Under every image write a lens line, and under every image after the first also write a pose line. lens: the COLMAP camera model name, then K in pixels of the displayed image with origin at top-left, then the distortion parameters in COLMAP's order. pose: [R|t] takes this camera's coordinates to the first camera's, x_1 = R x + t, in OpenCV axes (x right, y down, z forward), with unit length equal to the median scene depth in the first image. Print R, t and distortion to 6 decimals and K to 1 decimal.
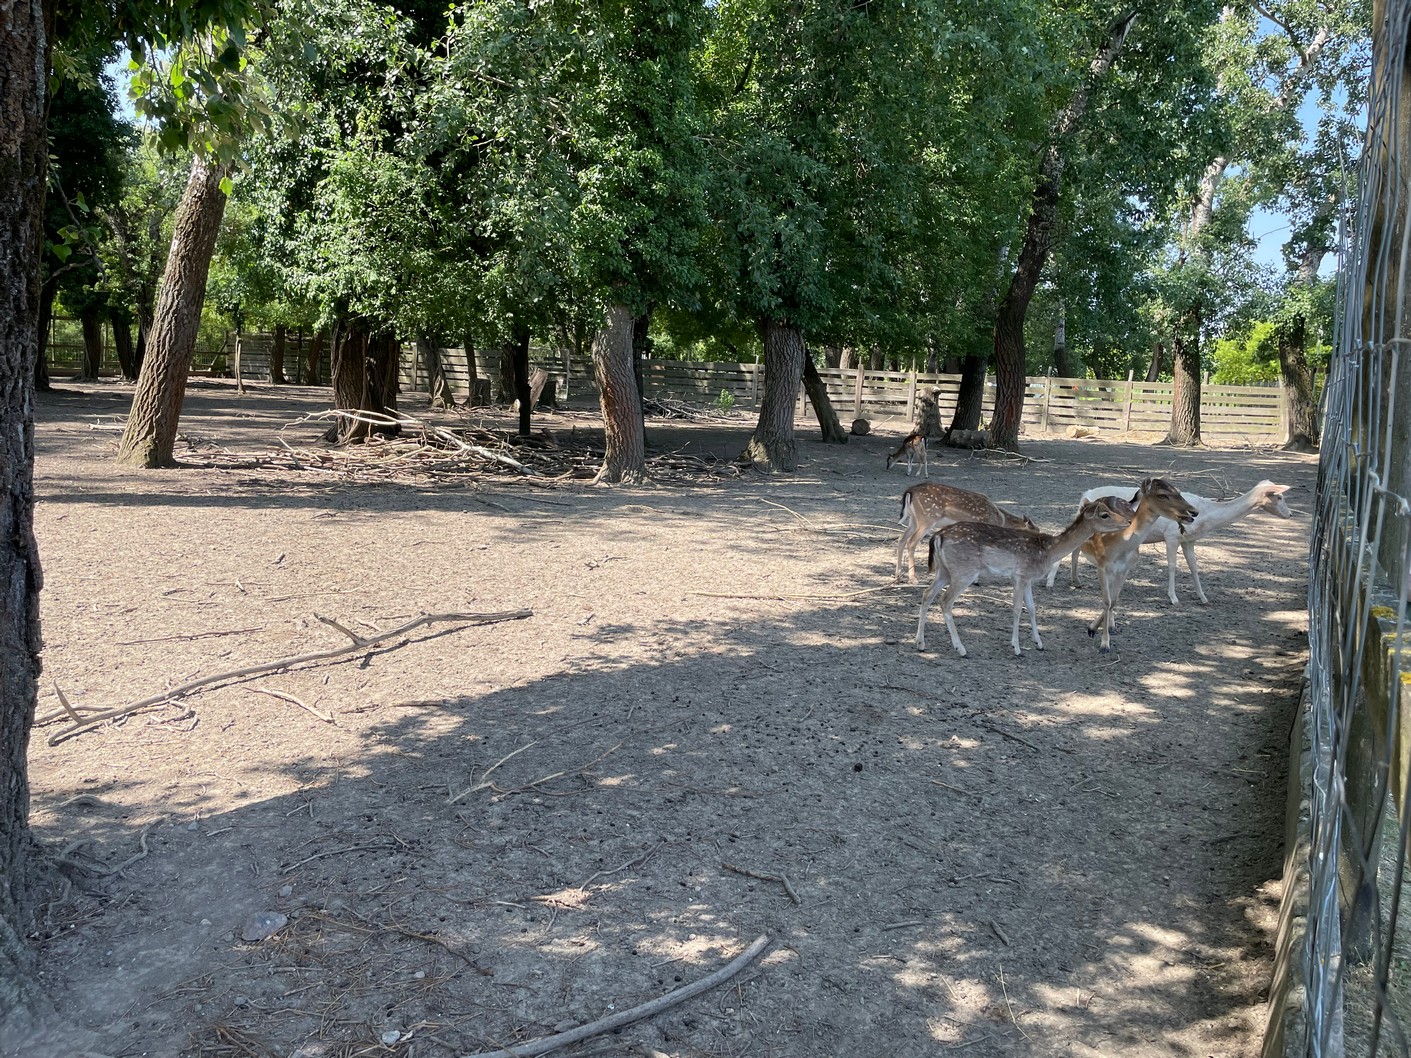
lens RADIAL K [[1065.3, 0, 702.9], [0, 1065.3, 530.7], [0, 0, 1]] dist [0.100967, -0.135543]
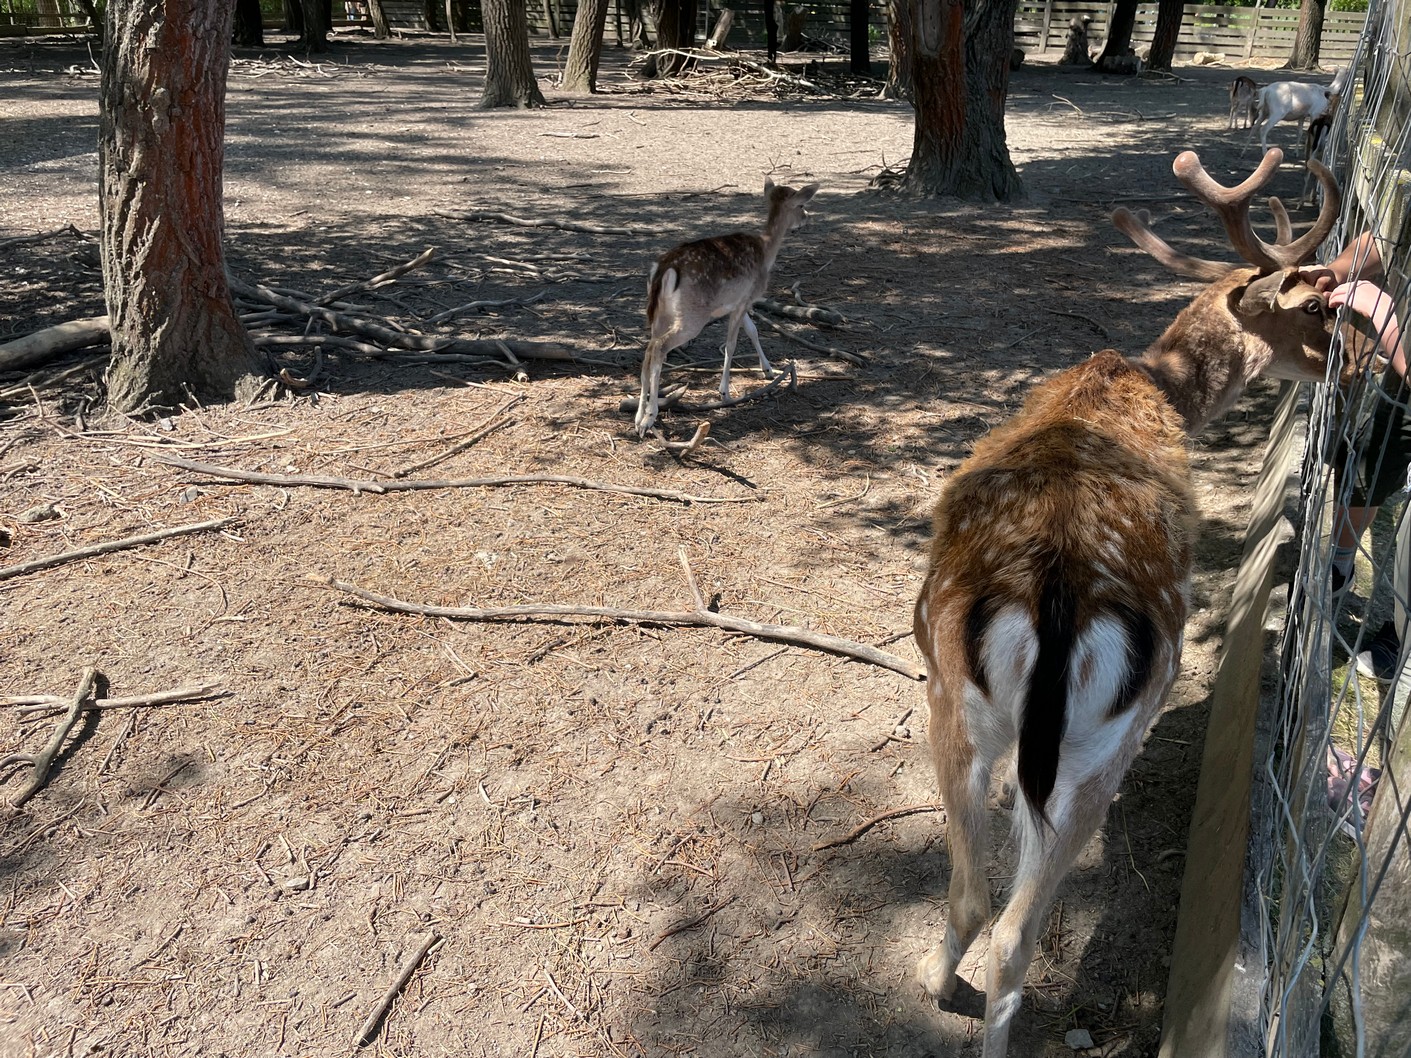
lens RADIAL K [[1065.3, 0, 696.5], [0, 1065.3, 518.0], [0, 0, 1]] dist [0.100967, -0.135543]
pose [[0.998574, -0.000962, -0.053371, -0.117591], [0.016410, 0.956951, 0.289784, 0.029027], [0.050795, -0.290247, 0.955603, -0.228873]]
